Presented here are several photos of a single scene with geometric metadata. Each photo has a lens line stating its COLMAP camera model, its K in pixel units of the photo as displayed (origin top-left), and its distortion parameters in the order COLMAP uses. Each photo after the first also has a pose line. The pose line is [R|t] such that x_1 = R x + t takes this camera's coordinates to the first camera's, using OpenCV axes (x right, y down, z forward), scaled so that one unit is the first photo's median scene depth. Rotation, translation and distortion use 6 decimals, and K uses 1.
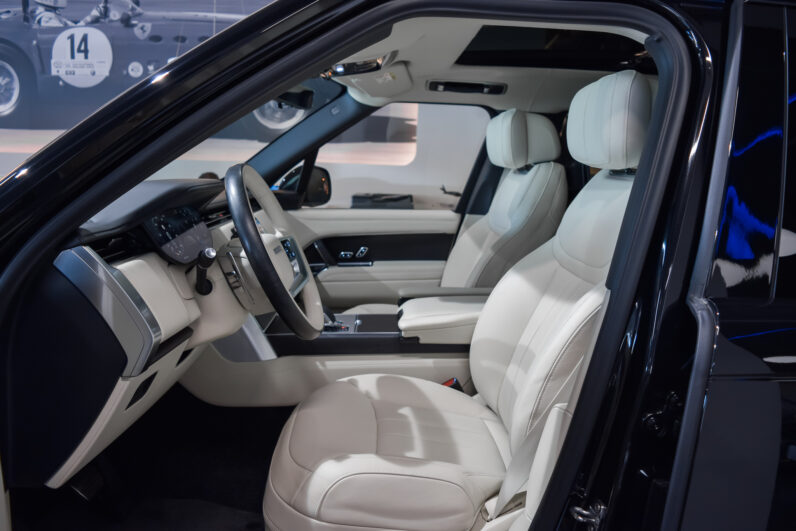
lens RADIAL K [[629.1, 0, 382.7], [0, 629.1, 265.2], [0, 0, 1]] dist [-0.085569, 0.003837]
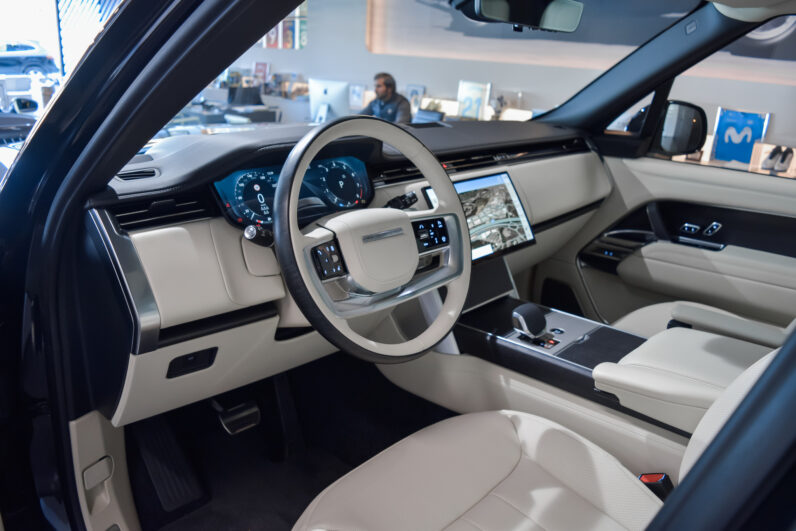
lens RADIAL K [[629.1, 0, 382.7], [0, 629.1, 265.2], [0, 0, 1]] dist [-0.085569, 0.003837]
pose [[0.714926, 0.233144, -0.659185, 0.228358], [-0.132005, 0.970822, 0.200198, -0.095554], [0.686626, -0.056111, 0.724842, 0.304233]]
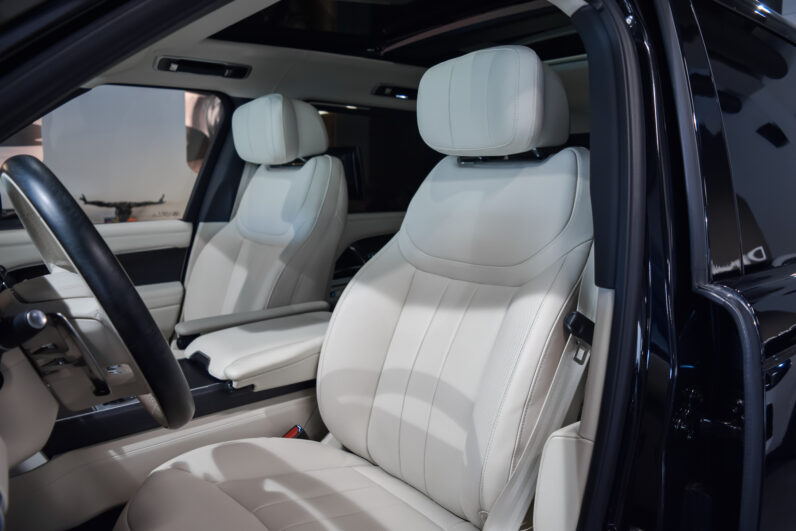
lens RADIAL K [[629.1, 0, 382.7], [0, 629.1, 265.2], [0, 0, 1]] dist [-0.085569, 0.003837]
pose [[0.810168, -0.112972, 0.575208, -0.194925], [0.115772, 0.992763, 0.031918, -0.029375], [-0.574651, 0.040734, 0.817384, 0.233826]]
